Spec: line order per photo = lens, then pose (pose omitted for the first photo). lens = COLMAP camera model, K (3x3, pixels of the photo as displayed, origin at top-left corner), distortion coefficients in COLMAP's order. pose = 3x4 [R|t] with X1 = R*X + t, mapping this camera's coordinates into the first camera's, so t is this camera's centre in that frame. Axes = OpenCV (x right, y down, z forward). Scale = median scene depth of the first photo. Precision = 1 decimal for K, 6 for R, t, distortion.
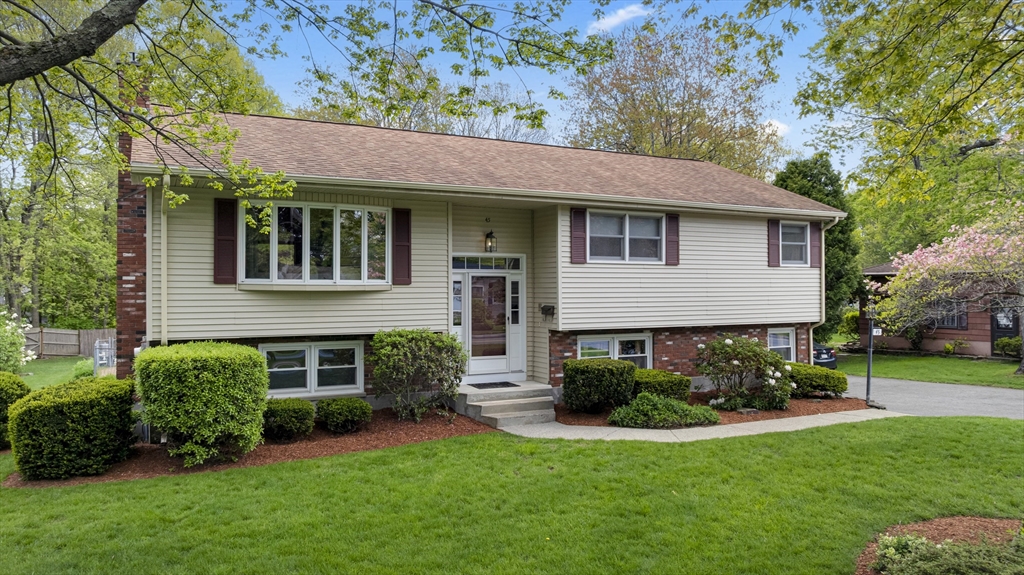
lens RADIAL K [[718.1, 0, 512.0], [0, 718.1, 287.5], [0, 0, 1]] dist [-0.017392, 0.002310]
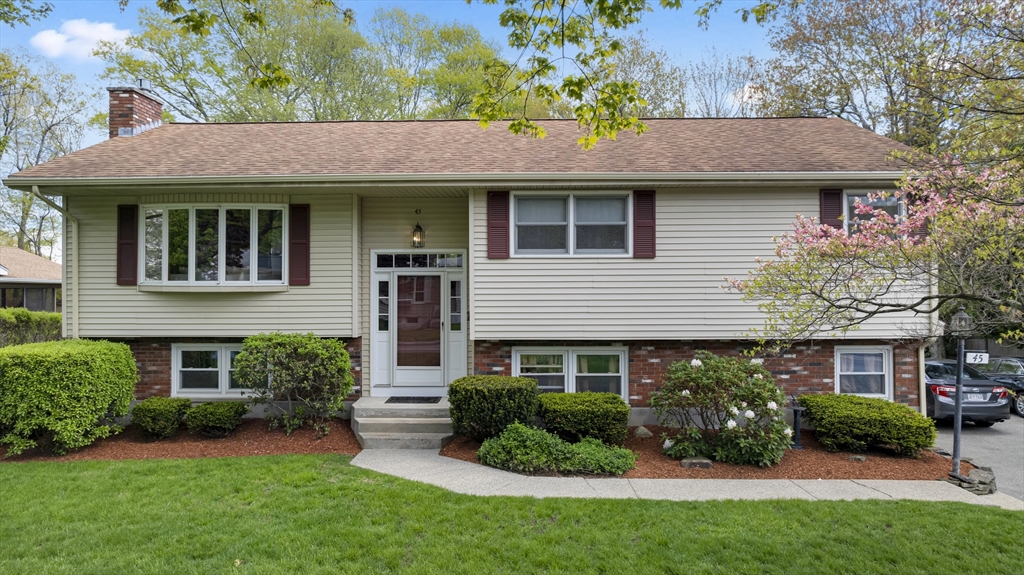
lens RADIAL K [[718.1, 0, 512.0], [0, 718.1, 287.5], [0, 0, 1]] dist [-0.017392, 0.002310]
pose [[0.877443, -0.002769, -0.479674, 0.497521], [0.002291, 0.999996, -0.001582, 0.000791], [0.479676, 0.000290, 0.877446, 0.287417]]
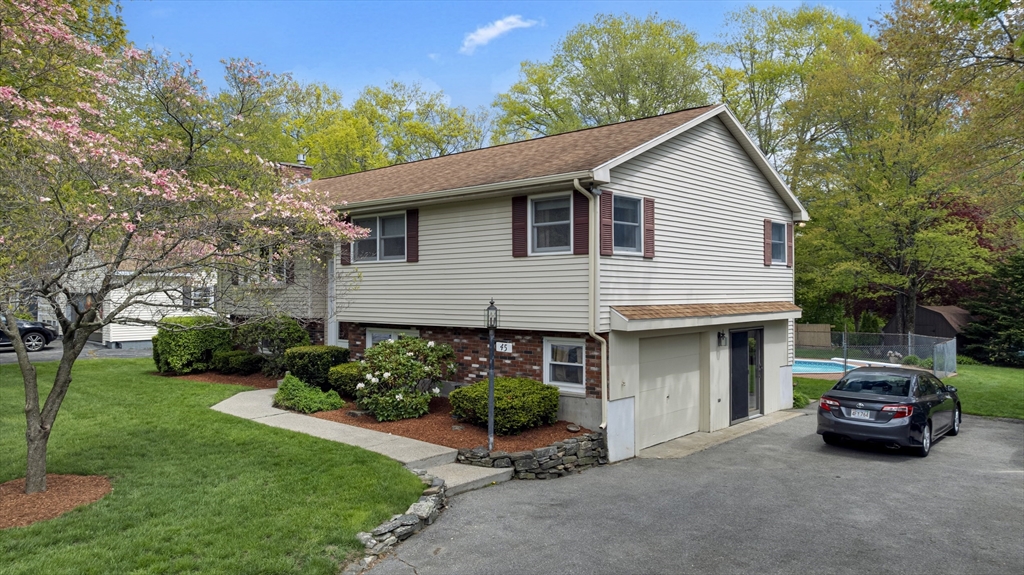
lens RADIAL K [[718.1, 0, 512.0], [0, 718.1, 287.5], [0, 0, 1]] dist [-0.017392, 0.002310]
pose [[0.359354, -0.002124, -0.933199, 1.273480], [0.003876, 0.999992, -0.000784, 0.005470], [0.933193, -0.003335, 0.359360, 0.829805]]
